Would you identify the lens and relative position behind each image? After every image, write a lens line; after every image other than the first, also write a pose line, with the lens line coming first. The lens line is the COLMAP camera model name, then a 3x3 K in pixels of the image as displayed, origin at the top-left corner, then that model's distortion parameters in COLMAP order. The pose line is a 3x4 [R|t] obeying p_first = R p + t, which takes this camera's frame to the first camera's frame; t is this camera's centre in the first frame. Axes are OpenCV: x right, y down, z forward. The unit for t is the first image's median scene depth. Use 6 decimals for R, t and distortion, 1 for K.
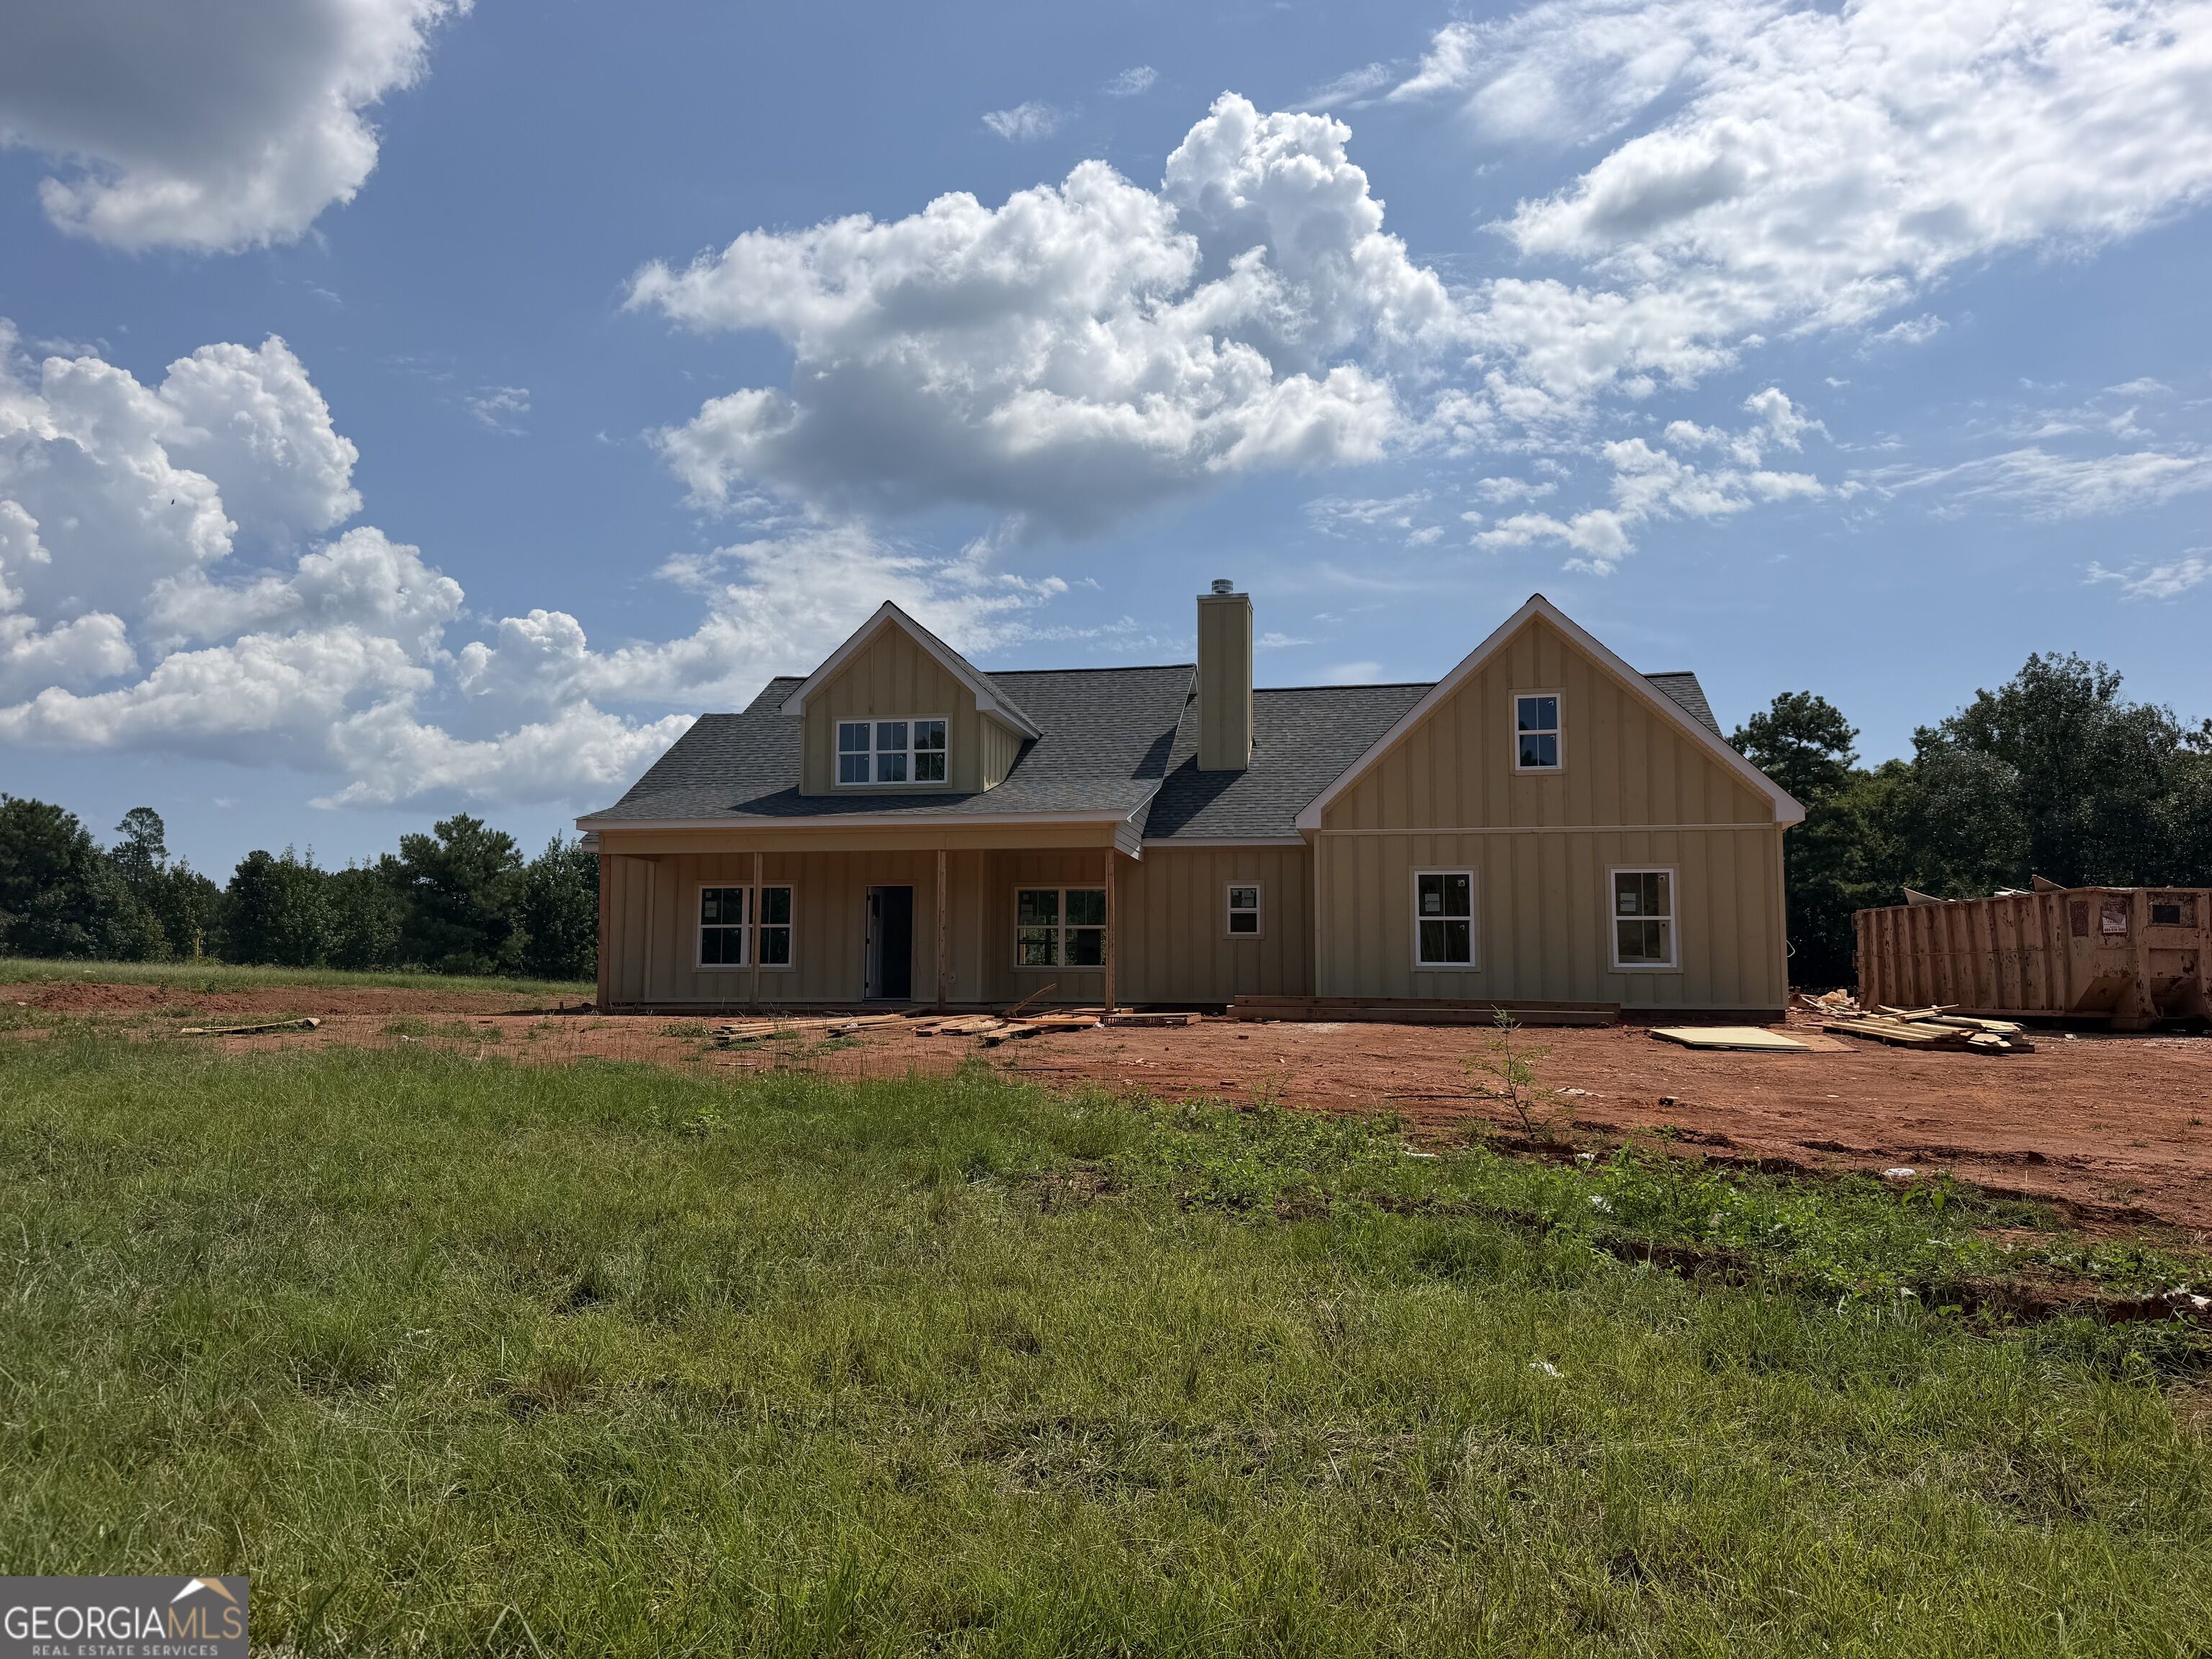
lens RADIAL K [[1557.3, 0, 1114.5], [0, 1557.3, 801.8], [0, 0, 1]] dist [0.013638, -0.020004]
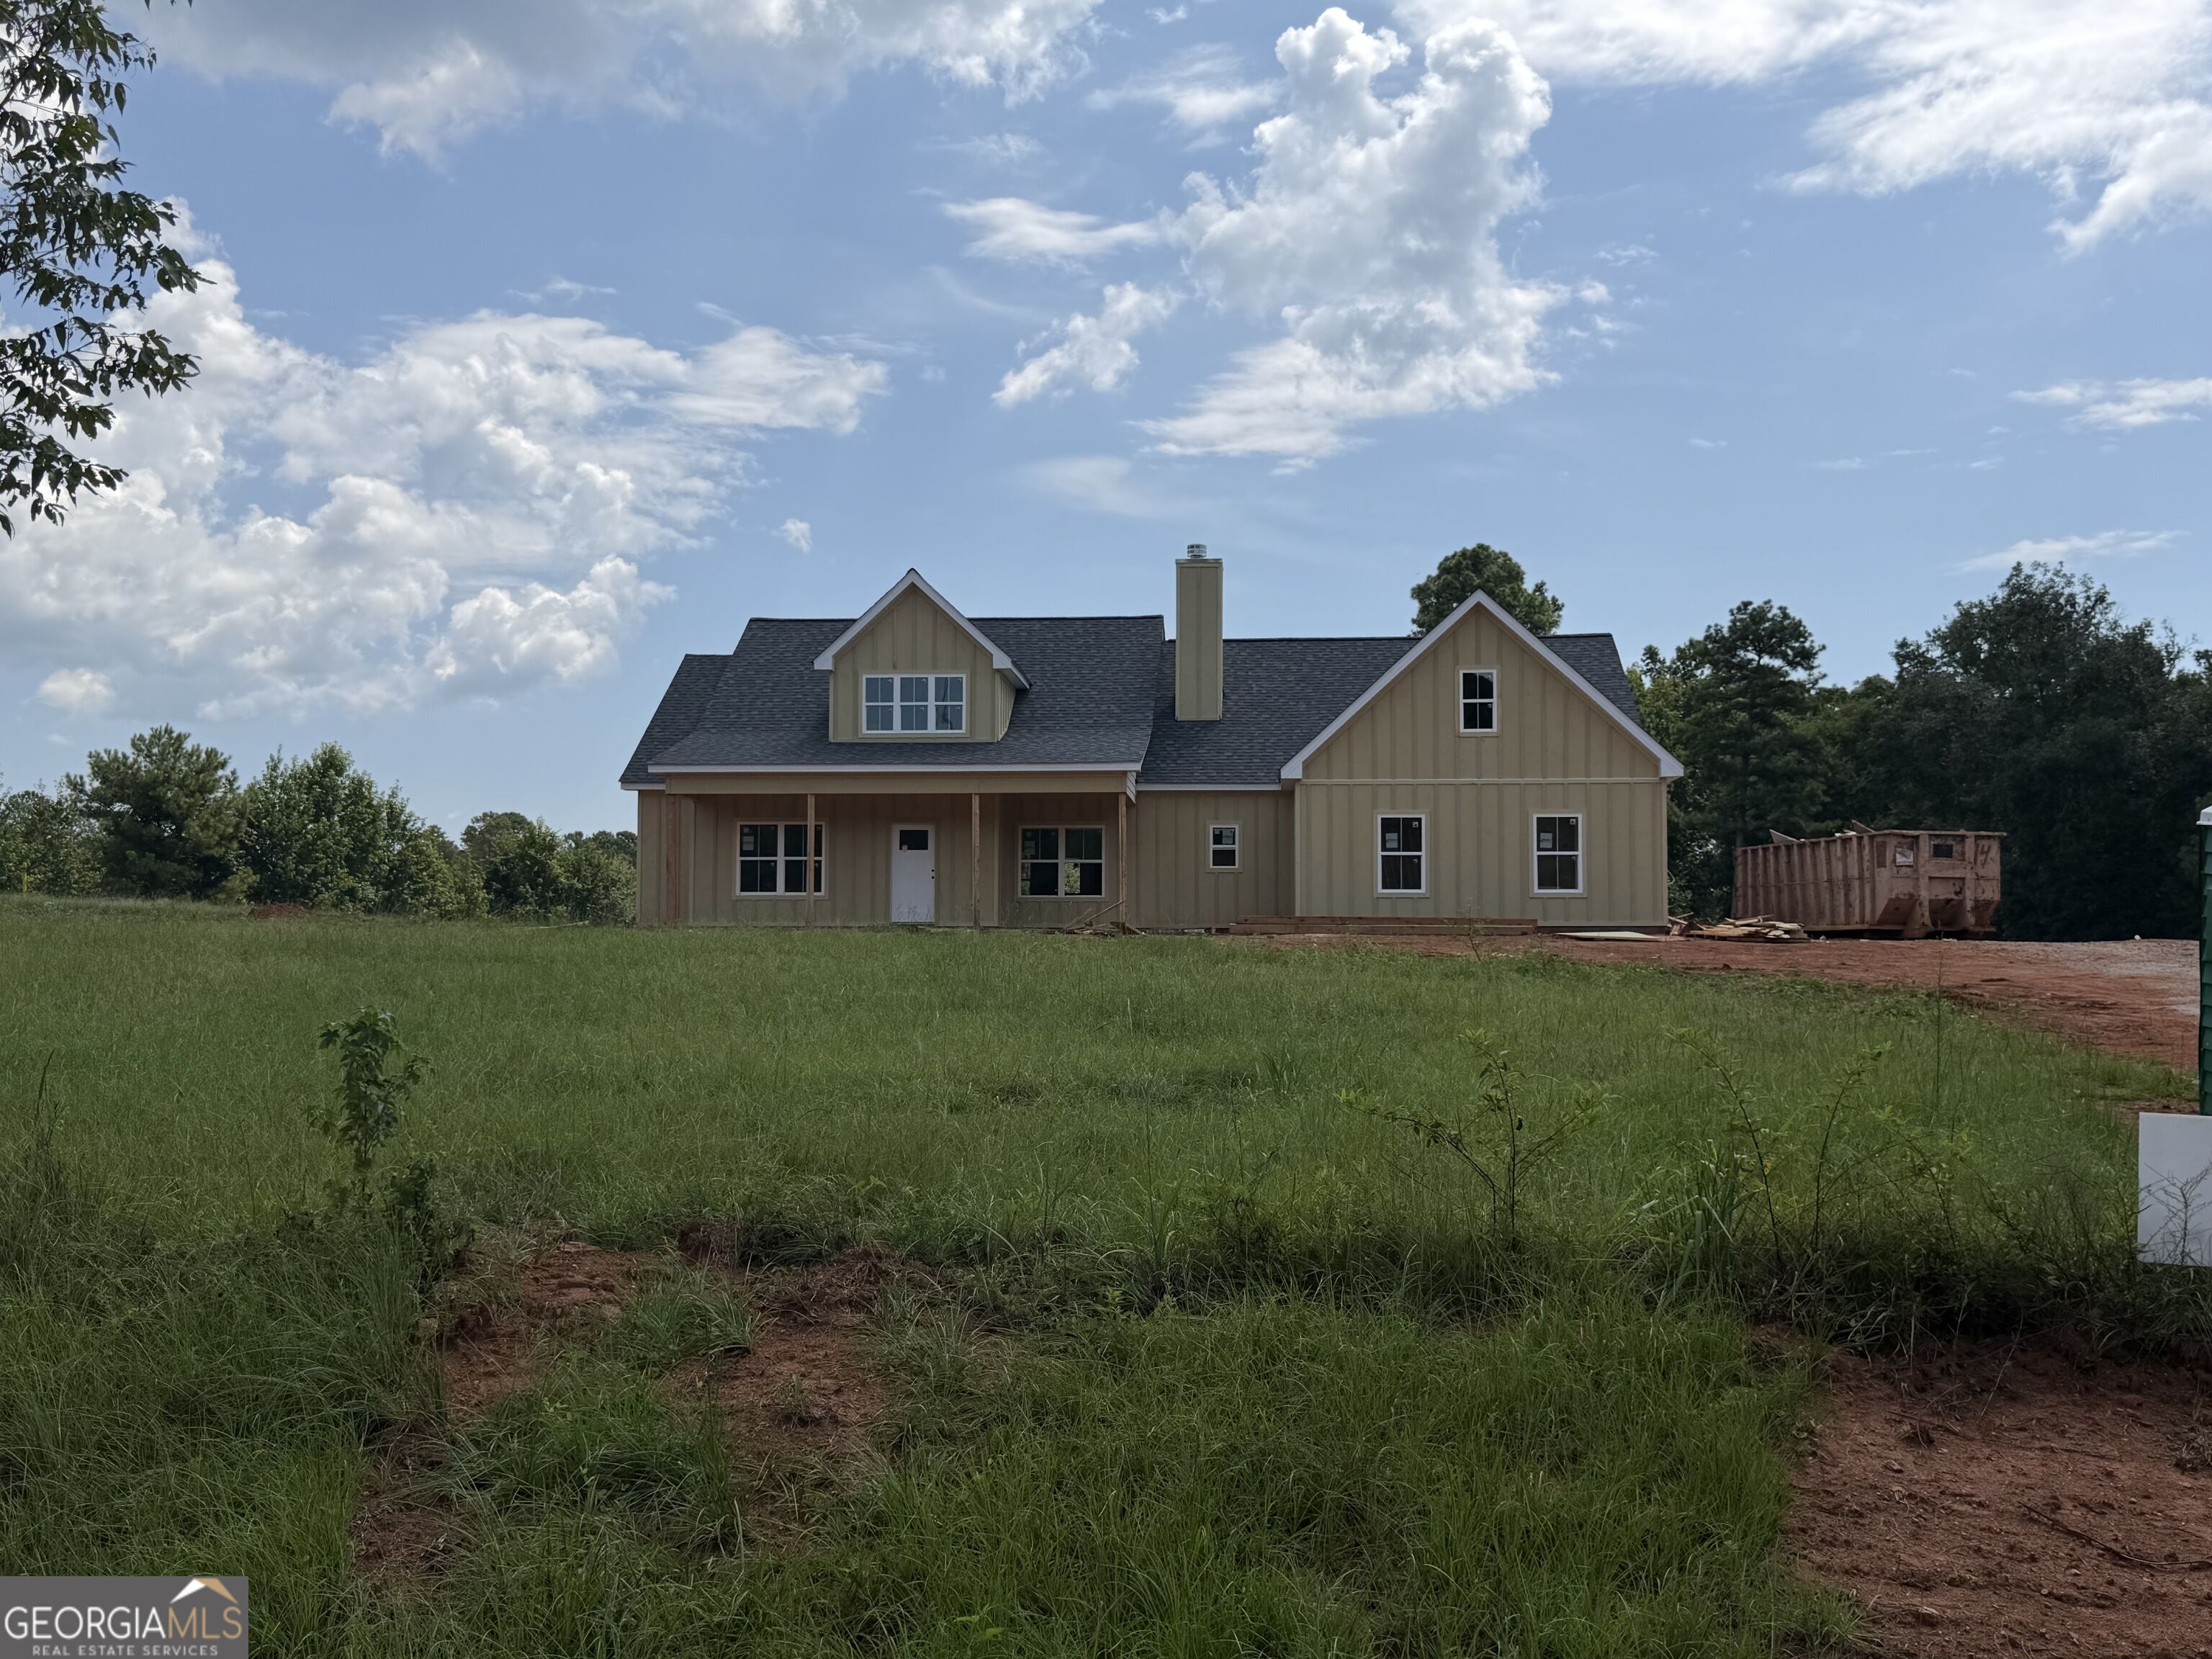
lens RADIAL K [[2539.4, 0, 1115.7], [0, 2539.4, 848.4], [0, 0, 1]] dist [0.108014, 0.000000]
pose [[0.990683, 0.003959, 0.136131, -0.243747], [-0.013104, 0.997711, 0.066346, -0.050545], [-0.135557, -0.067511, 0.988467, -0.816257]]
